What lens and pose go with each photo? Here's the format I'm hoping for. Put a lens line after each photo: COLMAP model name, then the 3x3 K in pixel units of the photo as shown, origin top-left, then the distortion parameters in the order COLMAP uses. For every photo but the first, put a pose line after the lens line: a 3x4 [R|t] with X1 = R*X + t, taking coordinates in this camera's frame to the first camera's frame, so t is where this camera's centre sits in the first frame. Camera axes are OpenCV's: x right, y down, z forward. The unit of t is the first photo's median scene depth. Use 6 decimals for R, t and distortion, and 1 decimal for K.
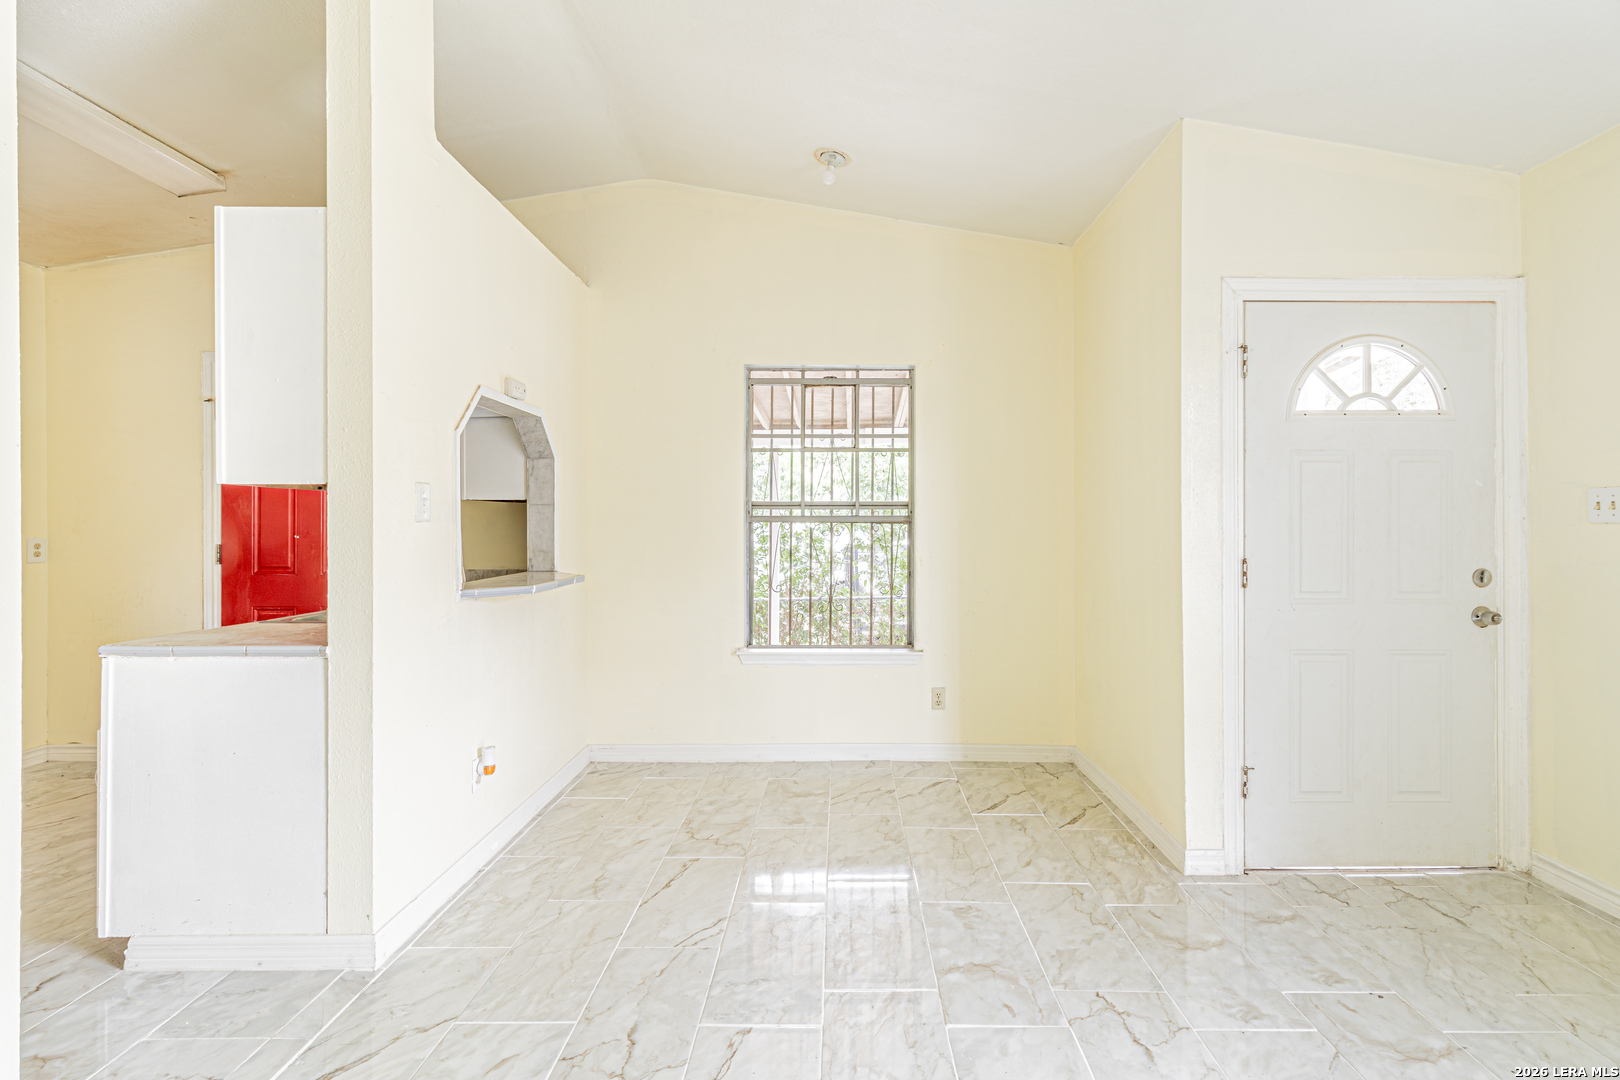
lens RADIAL K [[759.3, 0, 839.5], [0, 759.3, 534.0], [0, 0, 1]] dist [0.004234, 0.001643]
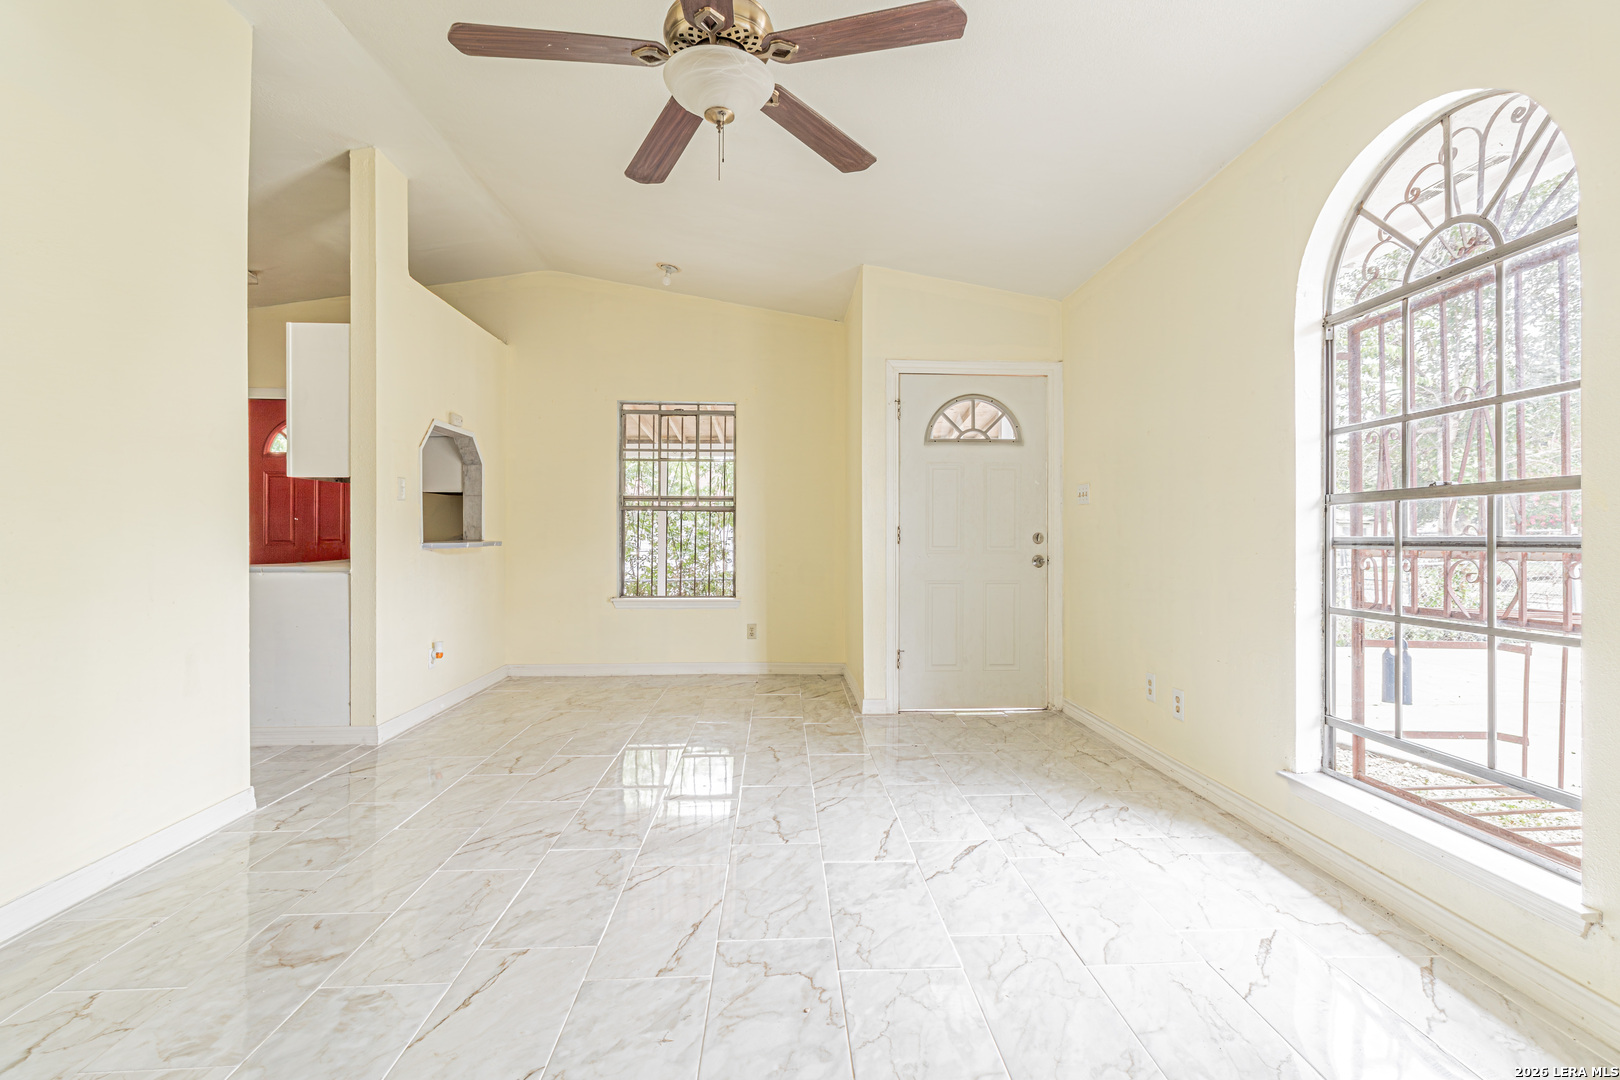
lens RADIAL K [[759.3, 0, 817.8], [0, 759.3, 543.0], [0, 0, 1]] dist [0.004234, 0.001643]
pose [[0.998849, 0.001529, 0.047939, 0.187514], [-0.001469, 0.999998, -0.001283, 0.049238], [-0.047941, 0.001211, 0.998849, -0.461596]]
